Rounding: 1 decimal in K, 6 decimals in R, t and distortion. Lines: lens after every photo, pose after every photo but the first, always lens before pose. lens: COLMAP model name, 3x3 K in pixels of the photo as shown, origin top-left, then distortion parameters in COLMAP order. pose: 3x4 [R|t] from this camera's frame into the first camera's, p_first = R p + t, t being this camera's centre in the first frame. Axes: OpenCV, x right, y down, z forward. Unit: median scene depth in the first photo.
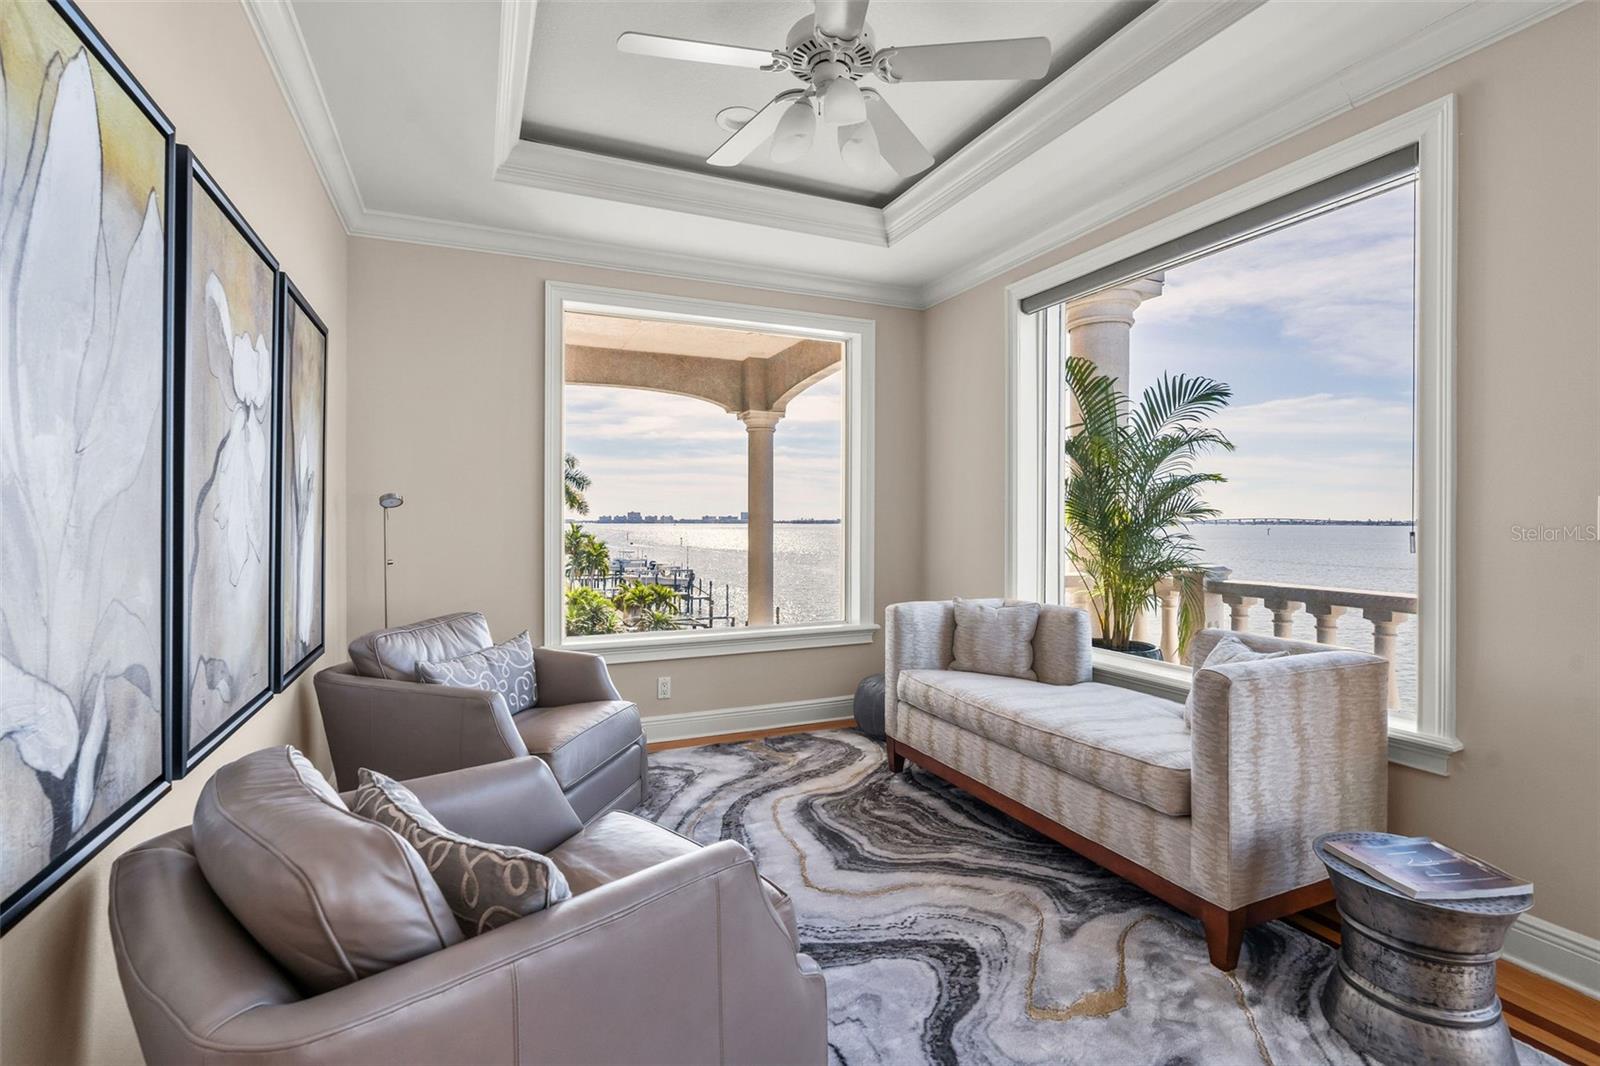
lens RADIAL K [[733.4, 0, 800.5], [0, 733.4, 528.5], [0, 0, 1]] dist [0.000792, -0.000198]
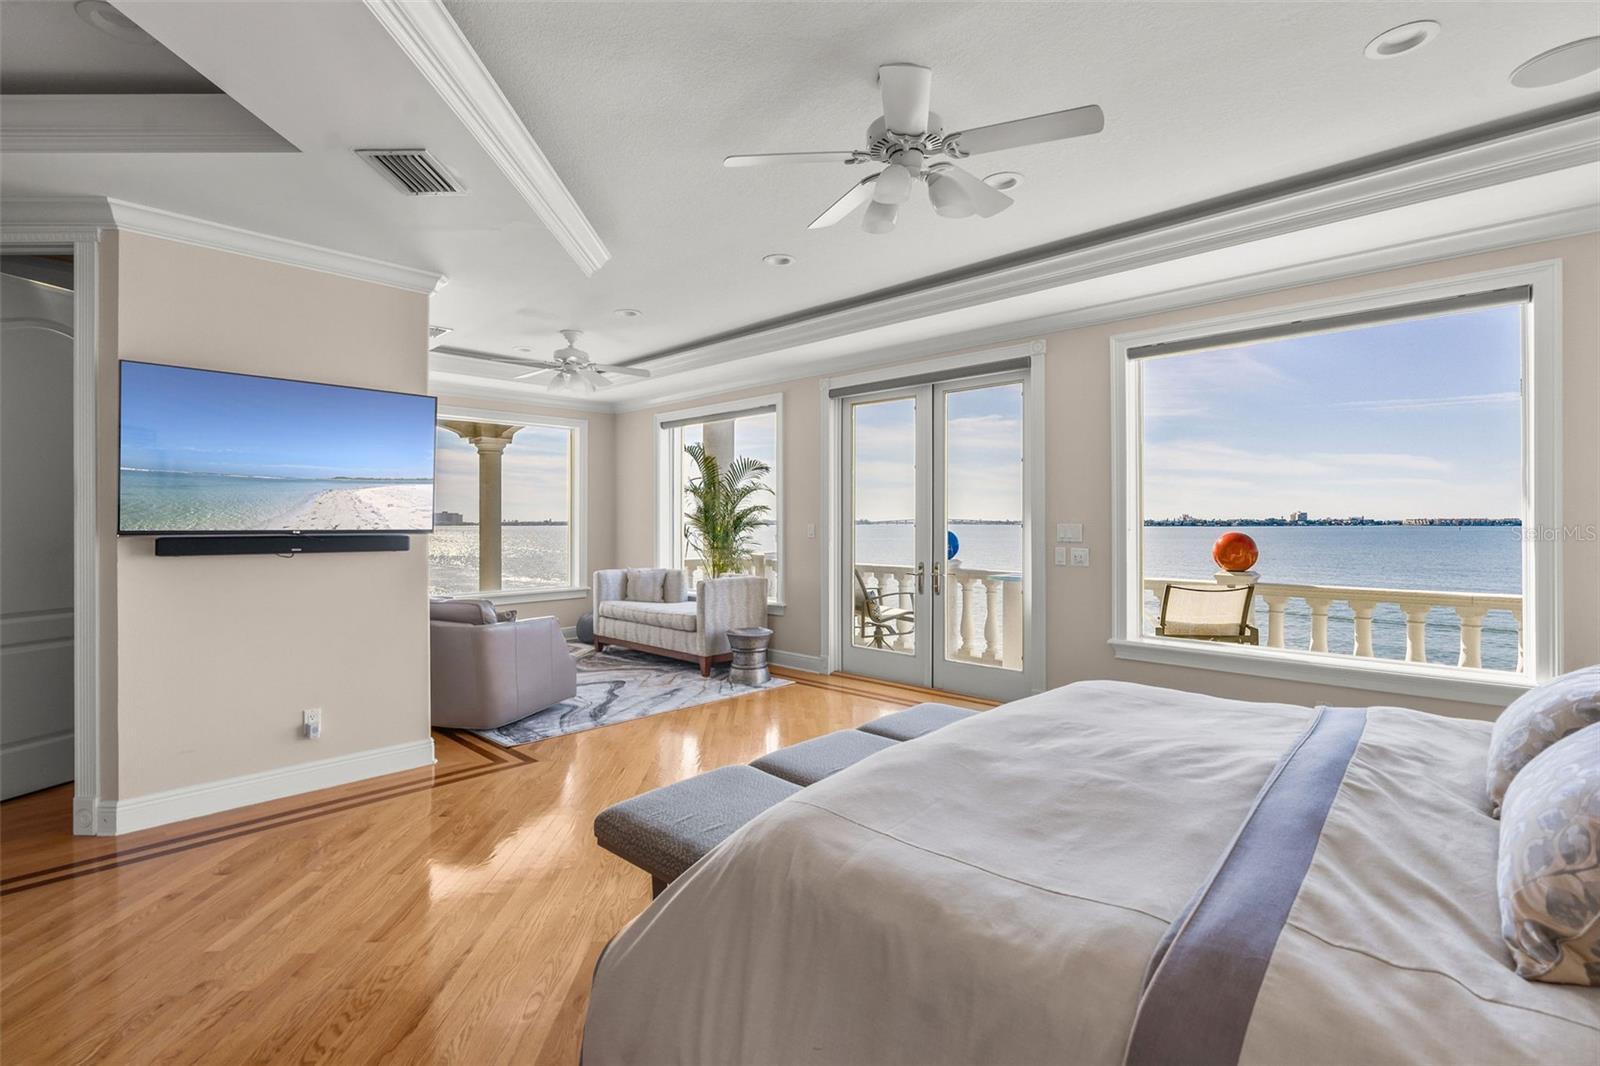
lens RADIAL K [[733.4, 0, 811.9], [0, 733.4, 531.2], [0, 0, 1]] dist [0.000792, -0.000198]
pose [[0.922156, -0.005733, 0.386776, -0.116299], [0.004806, 0.999983, 0.003365, -0.014318], [-0.386789, -0.001244, 0.922167, -1.162189]]
